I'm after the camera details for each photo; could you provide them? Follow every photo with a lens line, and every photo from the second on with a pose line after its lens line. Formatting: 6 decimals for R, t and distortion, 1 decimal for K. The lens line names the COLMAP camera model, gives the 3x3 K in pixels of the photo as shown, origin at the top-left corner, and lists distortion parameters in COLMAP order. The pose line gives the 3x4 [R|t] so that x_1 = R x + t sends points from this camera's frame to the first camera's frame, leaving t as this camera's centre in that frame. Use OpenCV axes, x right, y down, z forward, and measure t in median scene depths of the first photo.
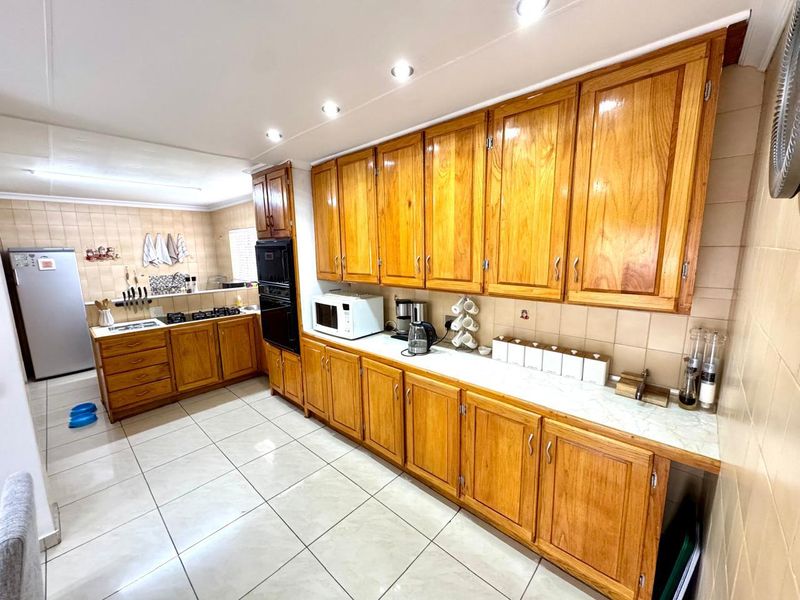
lens RADIAL K [[321.3, 0, 402.1], [0, 321.3, 299.3], [0, 0, 1]] dist [-0.002672, 0.000193]
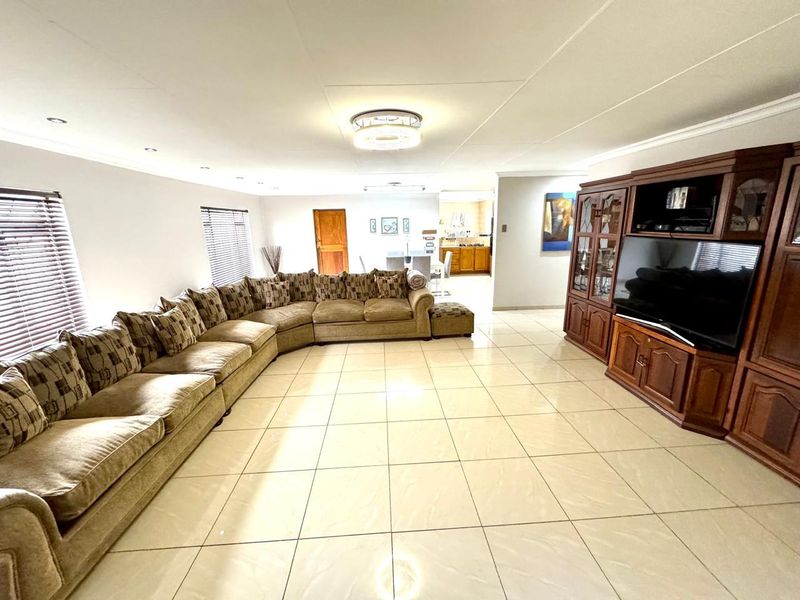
lens RADIAL K [[321.3, 0, 397.1], [0, 321.3, 299.8], [0, 0, 1]] dist [-0.002672, 0.000193]
pose [[0.707220, 0.161409, -0.688322, 0.863444], [-0.098555, 0.986592, 0.130092, 0.213243], [0.700091, -0.024166, 0.713645, -1.361692]]
